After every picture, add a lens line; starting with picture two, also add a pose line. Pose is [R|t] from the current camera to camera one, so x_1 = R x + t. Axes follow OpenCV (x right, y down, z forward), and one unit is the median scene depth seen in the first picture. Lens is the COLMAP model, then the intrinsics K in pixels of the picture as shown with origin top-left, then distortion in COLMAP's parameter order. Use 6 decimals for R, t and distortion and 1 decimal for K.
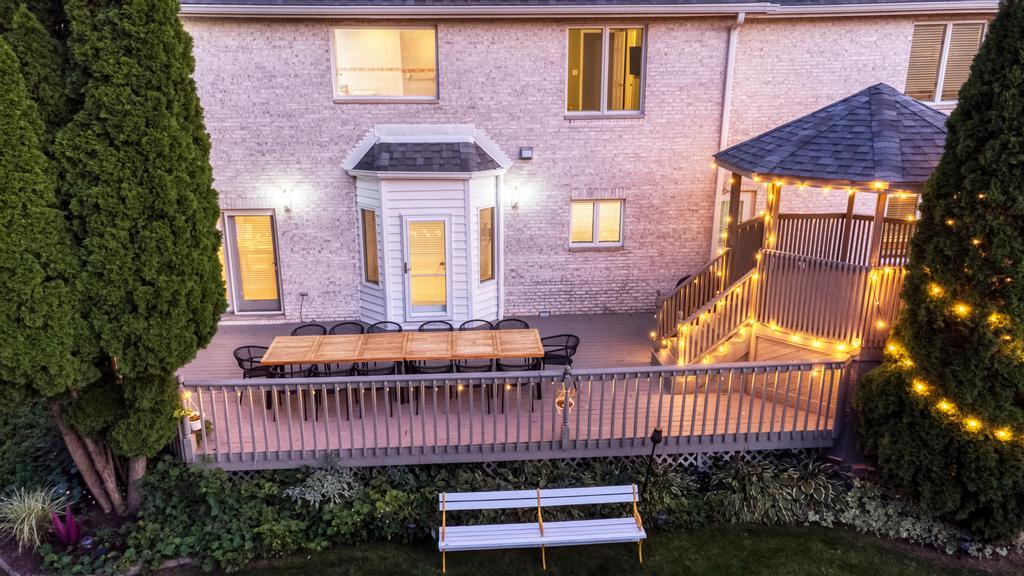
lens RADIAL K [[762.4, 0, 508.3], [0, 762.4, 288.8], [0, 0, 1]] dist [0.023442, 0.052323]
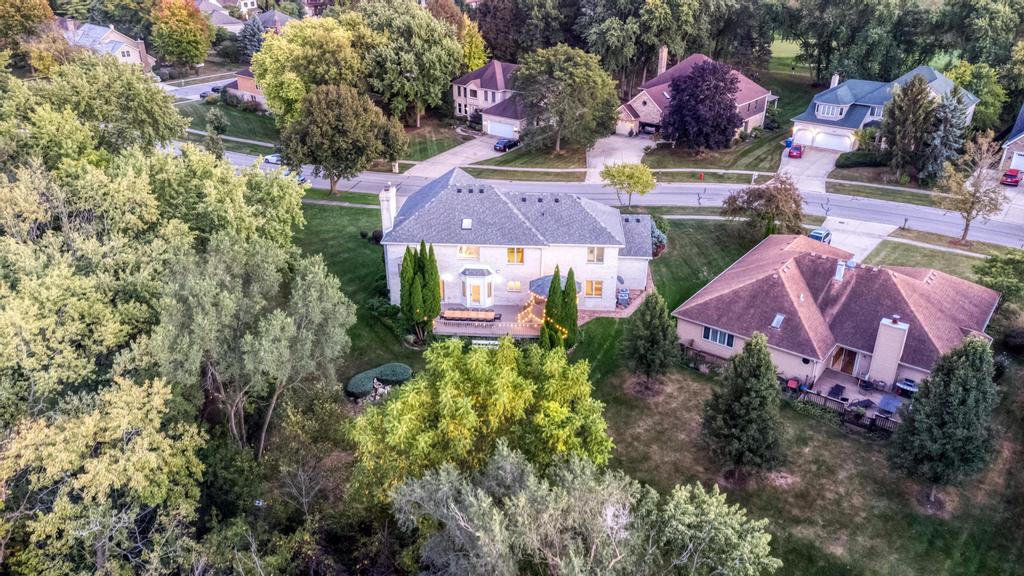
lens RADIAL K [[762.4, 0, 511.0], [0, 762.4, 294.6], [0, 0, 1]] dist [0.023442, 0.052323]
pose [[0.990044, 0.066498, -0.124060, 0.908430], [-0.045398, 0.985123, 0.165744, -1.076053], [0.133236, -0.158462, 0.978334, -4.678076]]
